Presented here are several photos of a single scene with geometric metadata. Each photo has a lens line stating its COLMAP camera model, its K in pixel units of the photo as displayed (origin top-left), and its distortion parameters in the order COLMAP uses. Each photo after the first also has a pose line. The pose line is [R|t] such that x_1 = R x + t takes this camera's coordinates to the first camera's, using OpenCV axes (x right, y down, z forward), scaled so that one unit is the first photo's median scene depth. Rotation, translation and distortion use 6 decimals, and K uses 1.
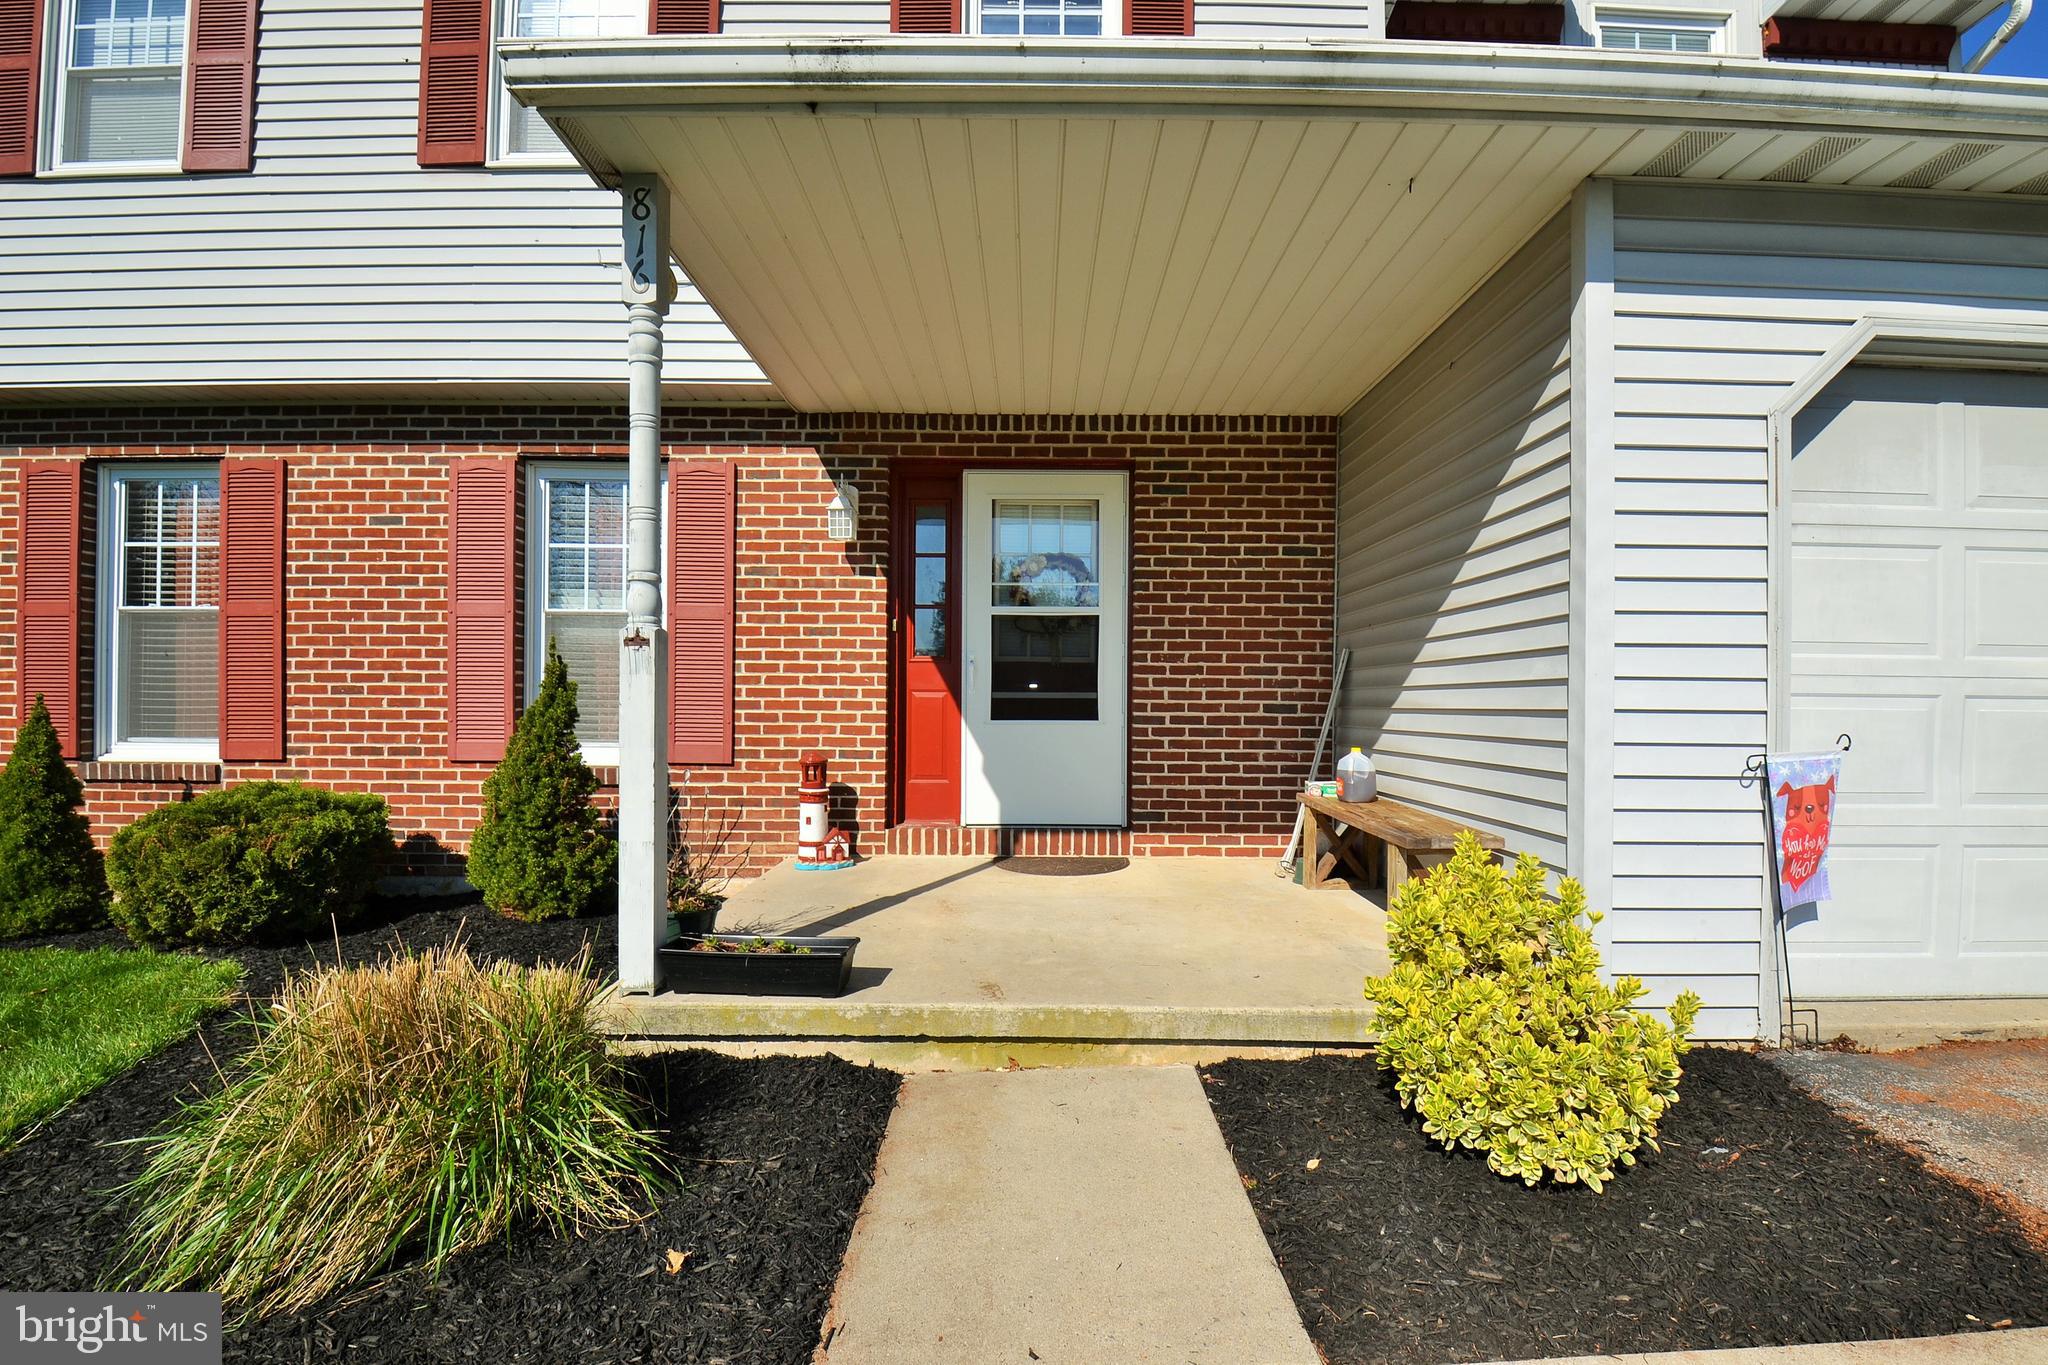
lens RADIAL K [[932.9, 0, 1019.0], [0, 932.9, 715.6], [0, 0, 1]] dist [0.001194, -0.017661]
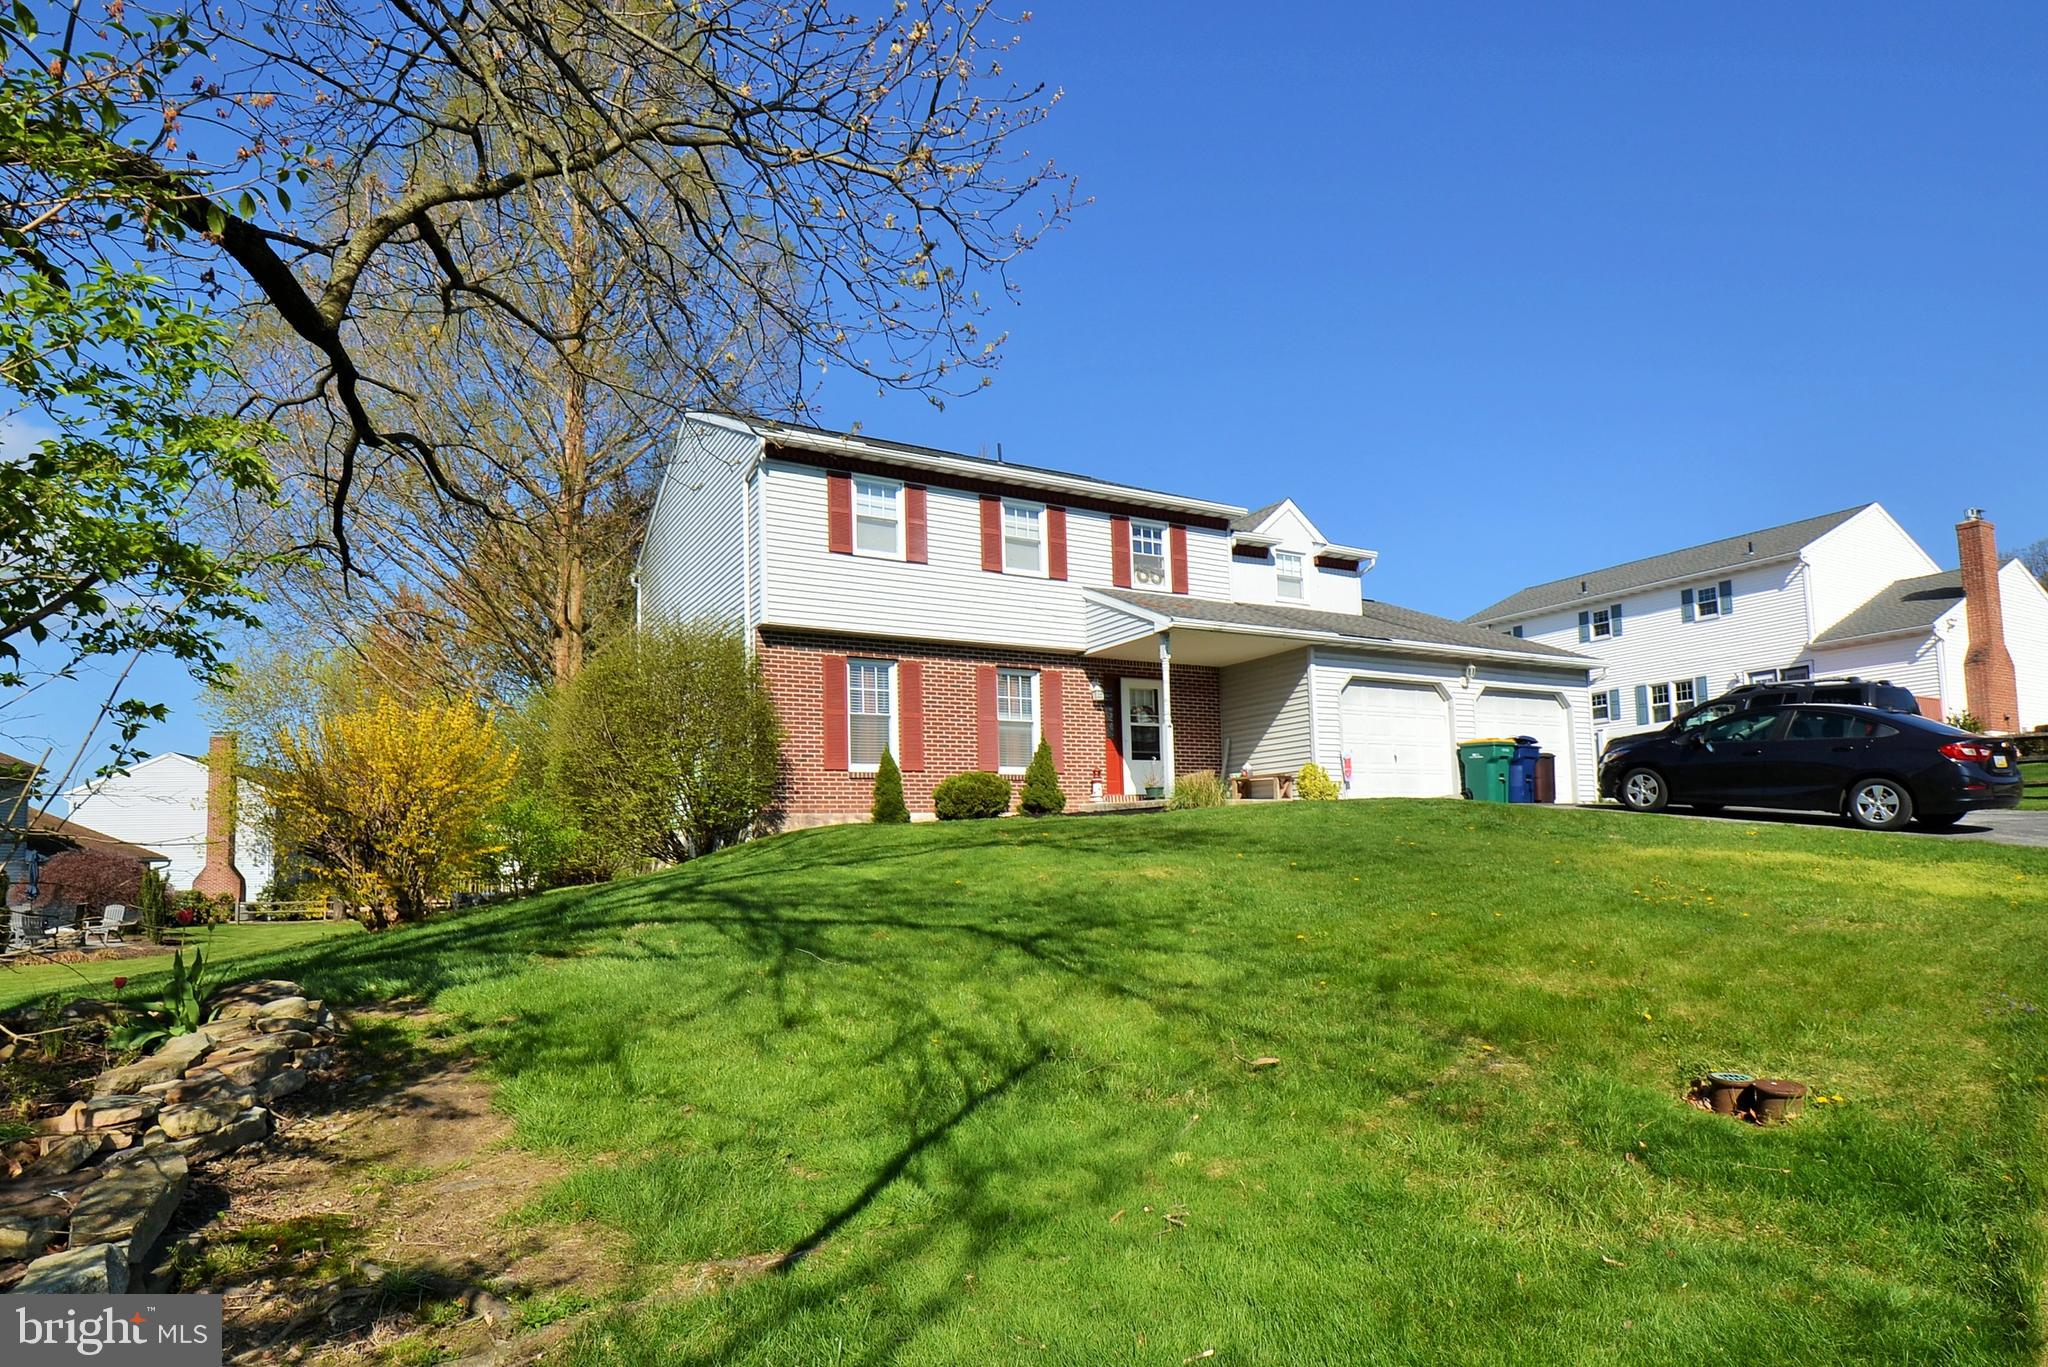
lens RADIAL K [[1140.1, 0, 1027.6], [0, 1140.1, 777.7], [0, 0, 1]] dist [0.000652, -0.000606]
pose [[0.863248, 0.002918, 0.504772, -2.222130], [0.039590, 0.996511, -0.073468, 0.325762], [-0.503226, 0.083405, 0.860121, -2.035715]]
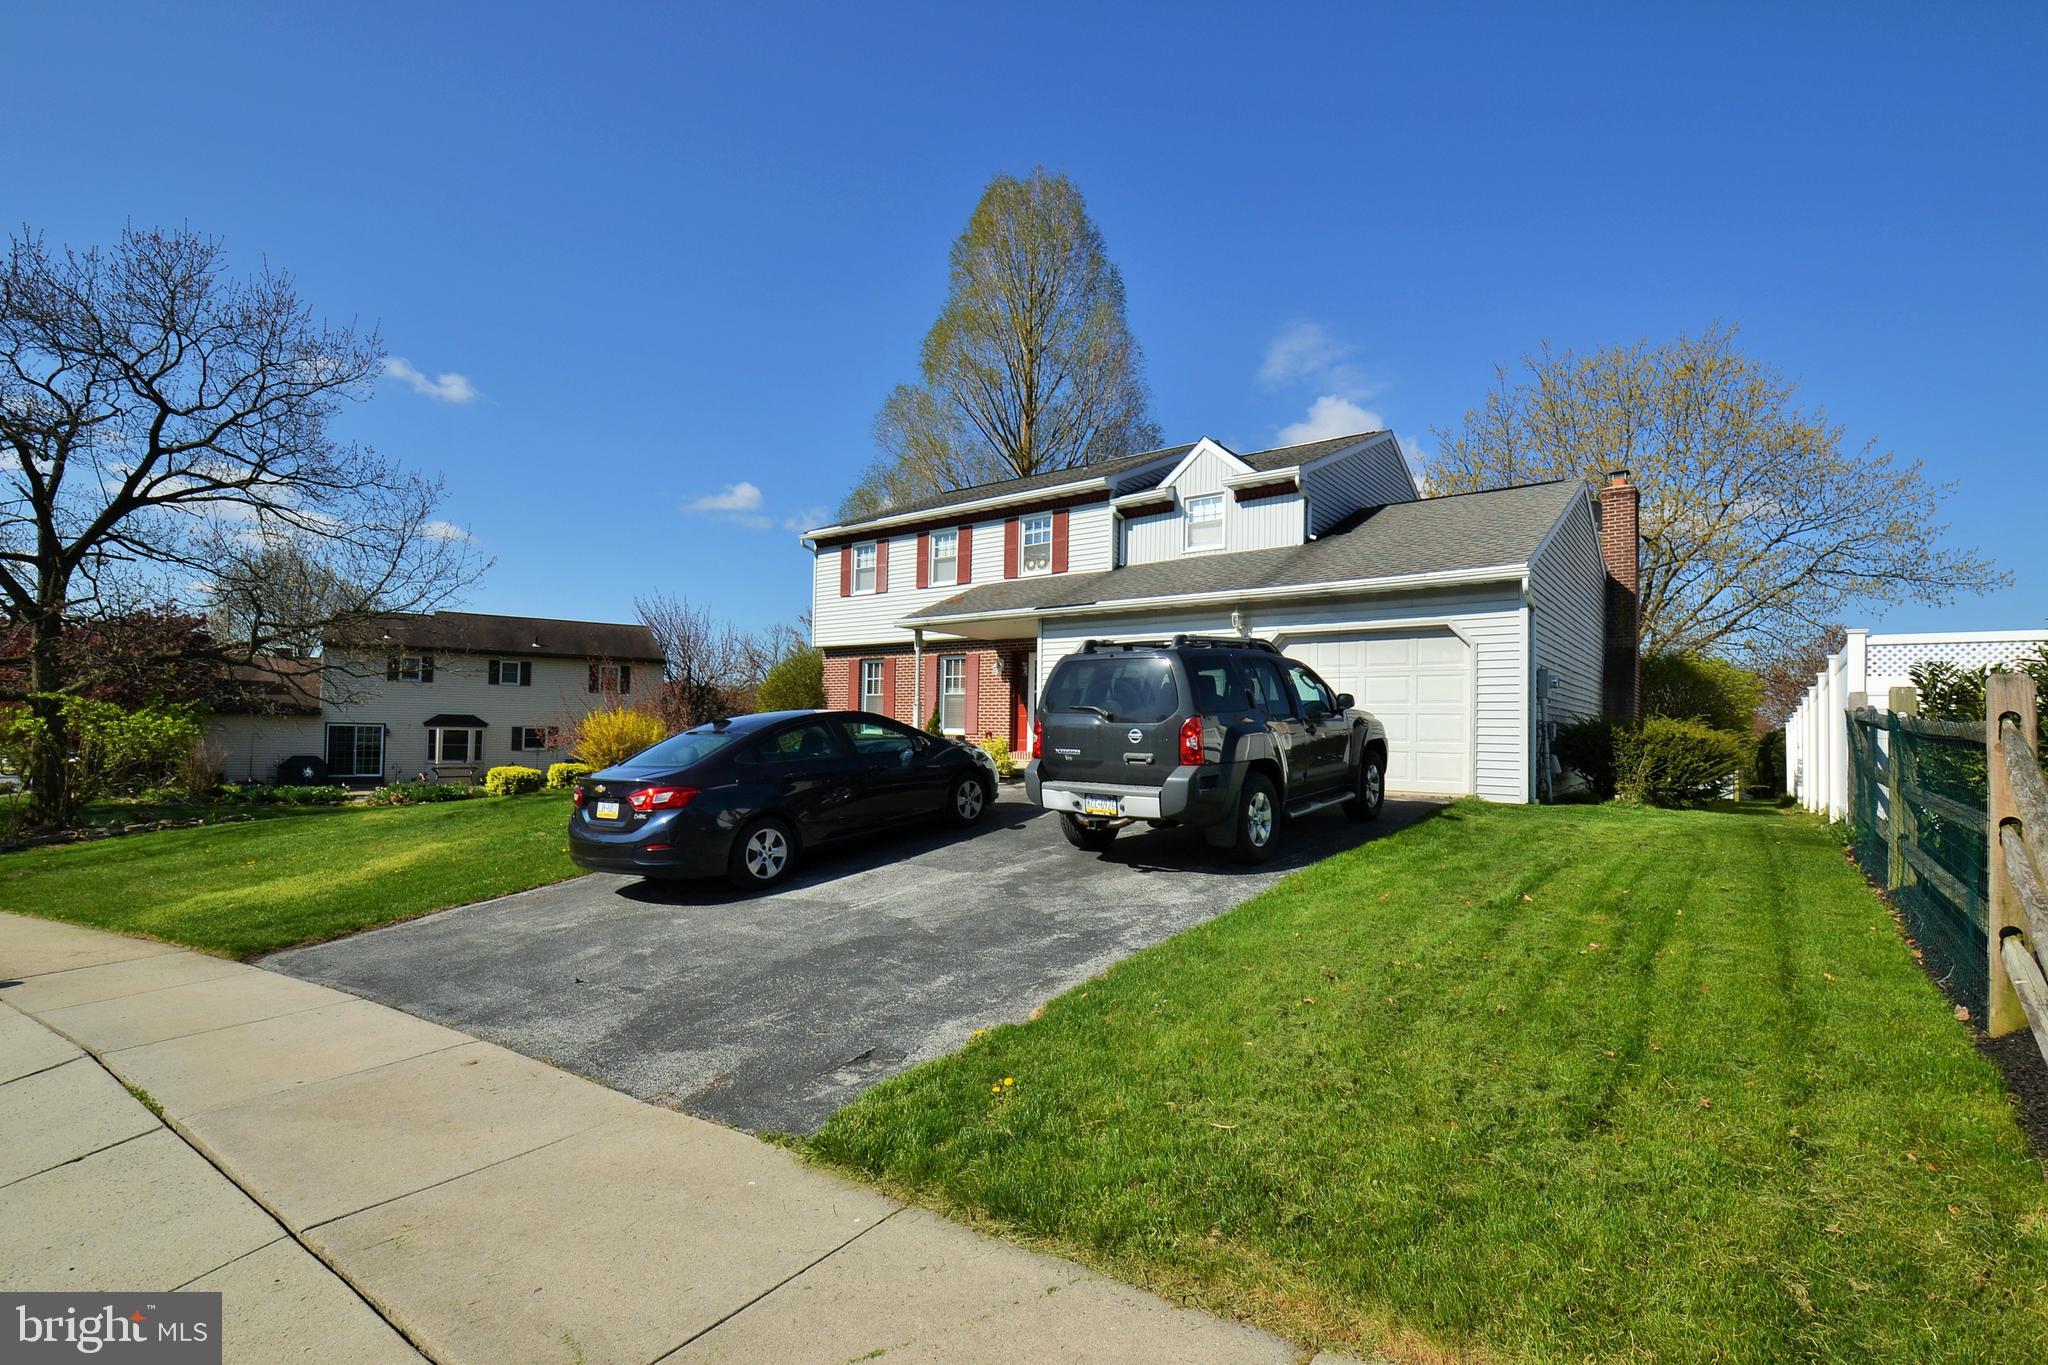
lens RADIAL K [[911.2, 0, 1034.7], [0, 911.2, 703.5], [0, 0, 1]] dist [0.014426, -0.016662]
pose [[0.788742, -0.011662, -0.614614, 2.132825], [-0.021515, 0.998684, -0.046560, 0.094276], [0.614348, 0.049947, 0.787453, -1.751486]]
